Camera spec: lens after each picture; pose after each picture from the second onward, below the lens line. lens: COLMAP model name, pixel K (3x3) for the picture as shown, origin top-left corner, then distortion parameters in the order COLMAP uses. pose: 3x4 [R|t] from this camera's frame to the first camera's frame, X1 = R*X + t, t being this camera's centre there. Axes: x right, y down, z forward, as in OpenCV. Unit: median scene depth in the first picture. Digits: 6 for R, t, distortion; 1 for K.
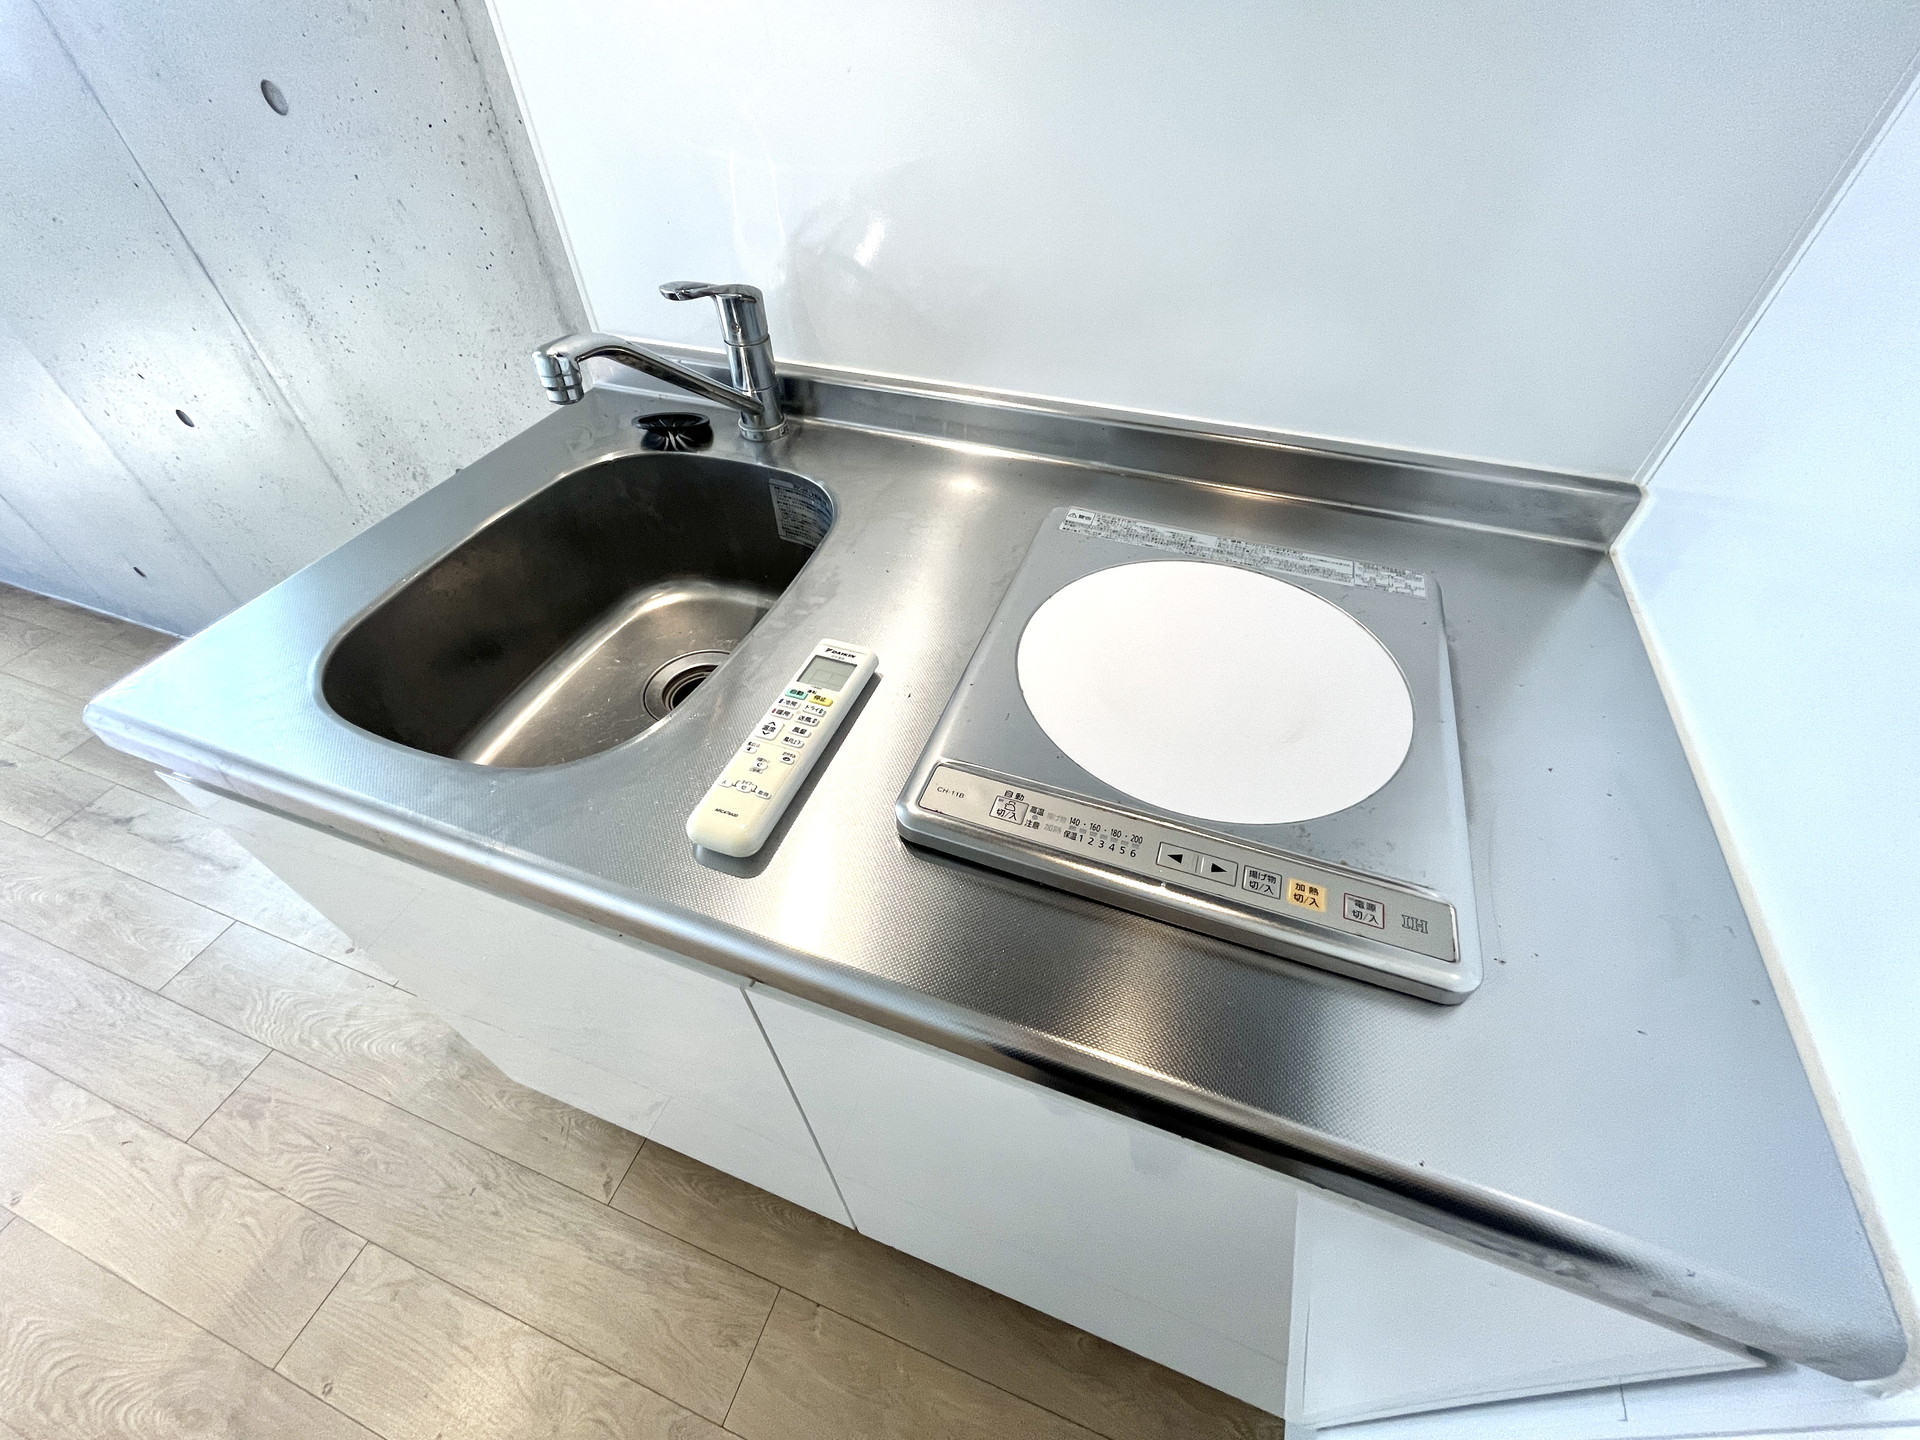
lens RADIAL K [[779.9, 0, 962.0], [0, 779.9, 718.1], [0, 0, 1]] dist [-0.002184, -0.000559]
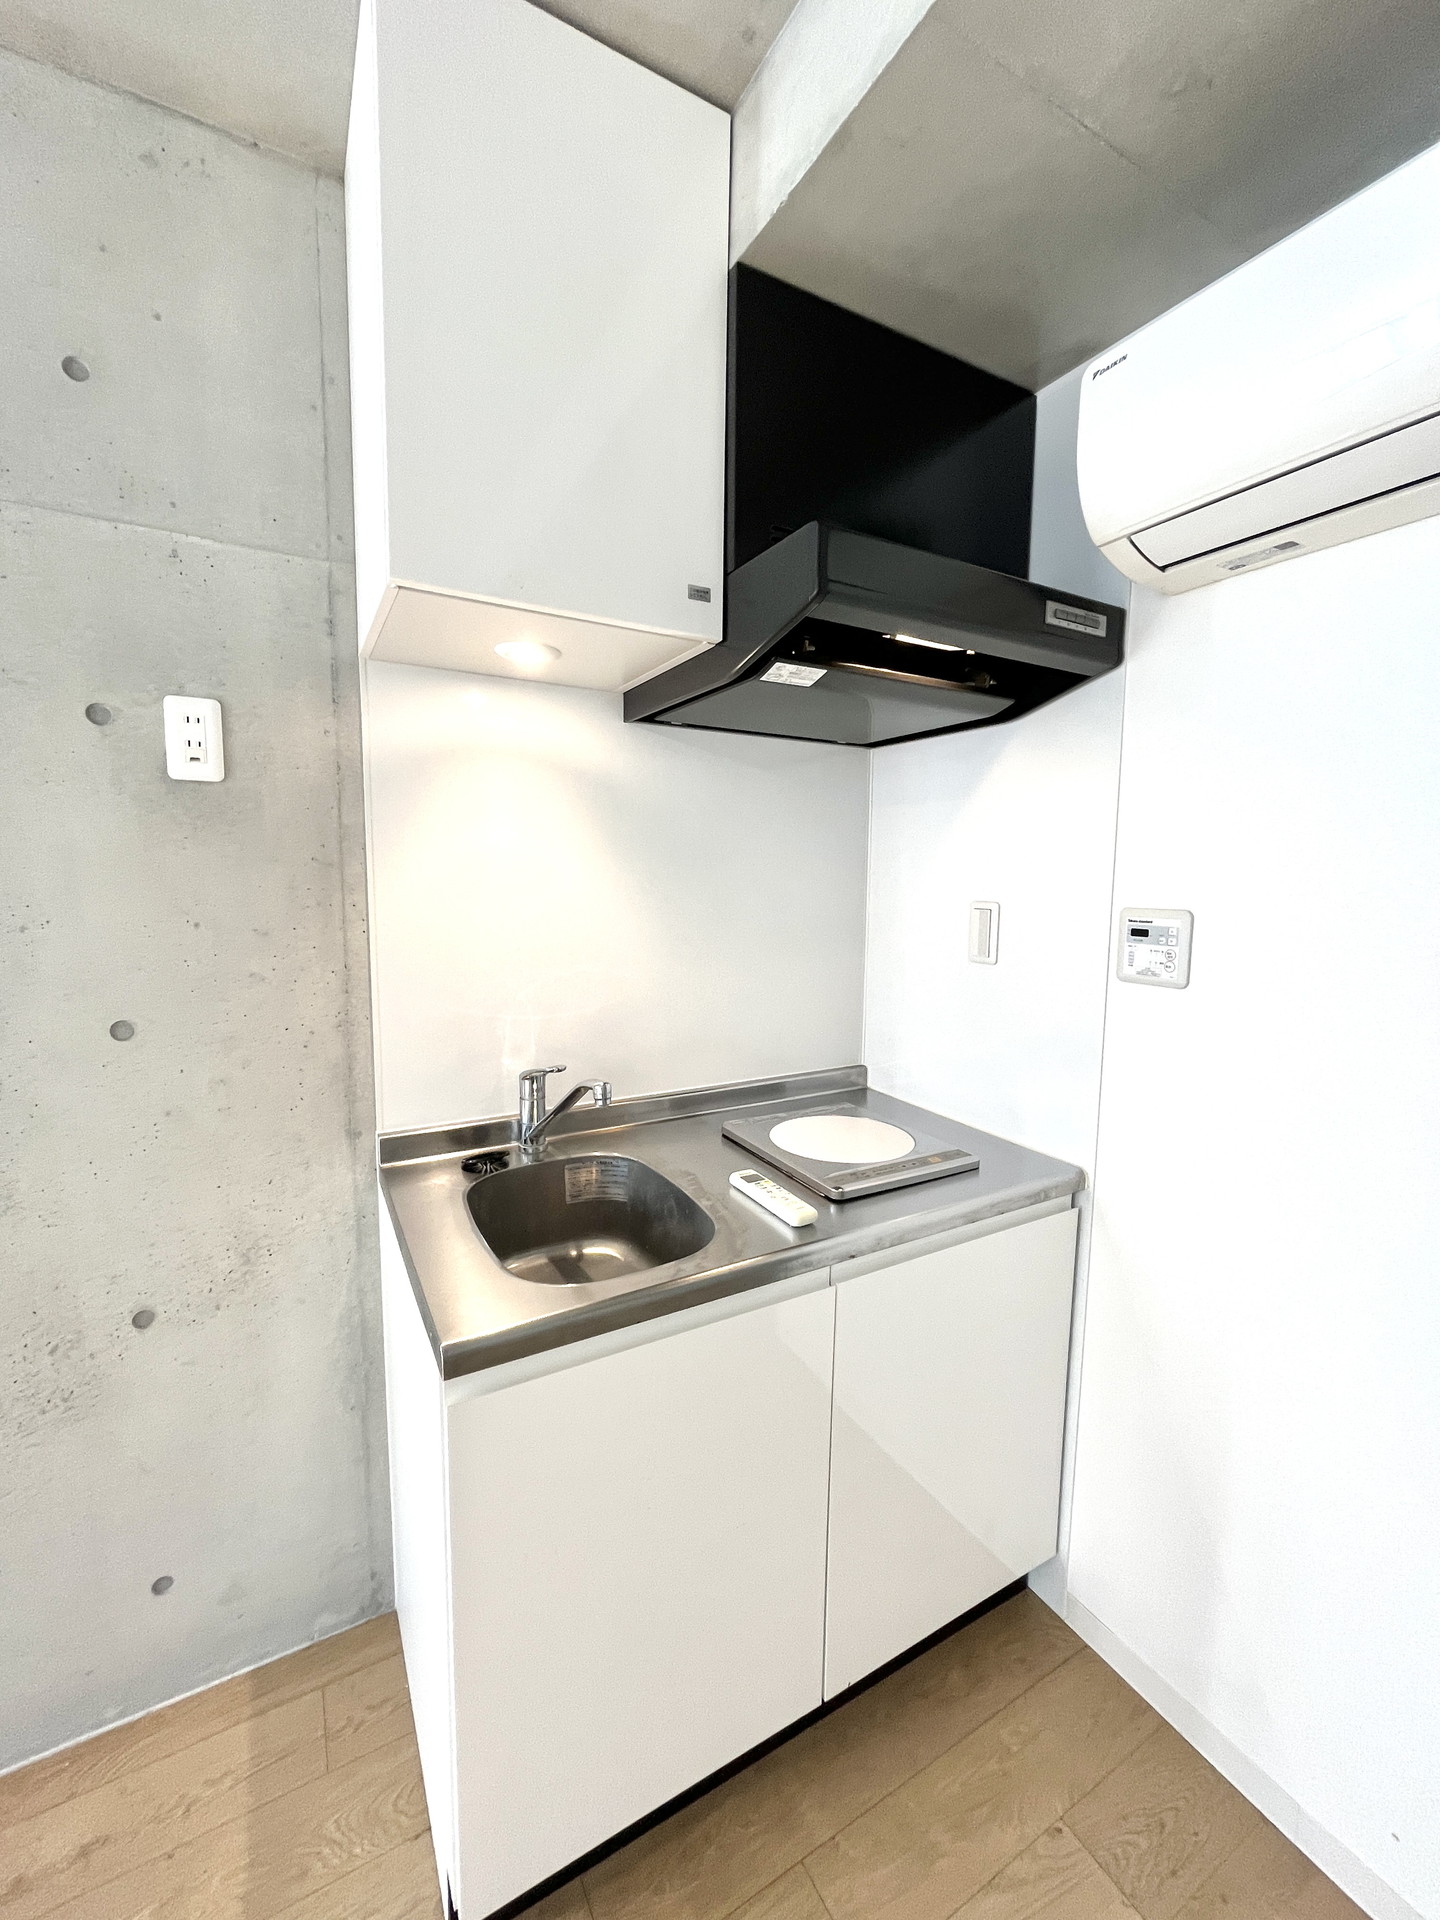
lens RADIAL K [[779.9, 0, 719.2], [0, 779.9, 952.5], [0, 0, 1]] dist [-0.002184, -0.000559]
pose [[0.651822, -0.068840, 0.755242, -1.216887], [0.527167, 0.757046, -0.385975, 0.166232], [-0.545182, 0.649725, 0.529749, -0.369857]]
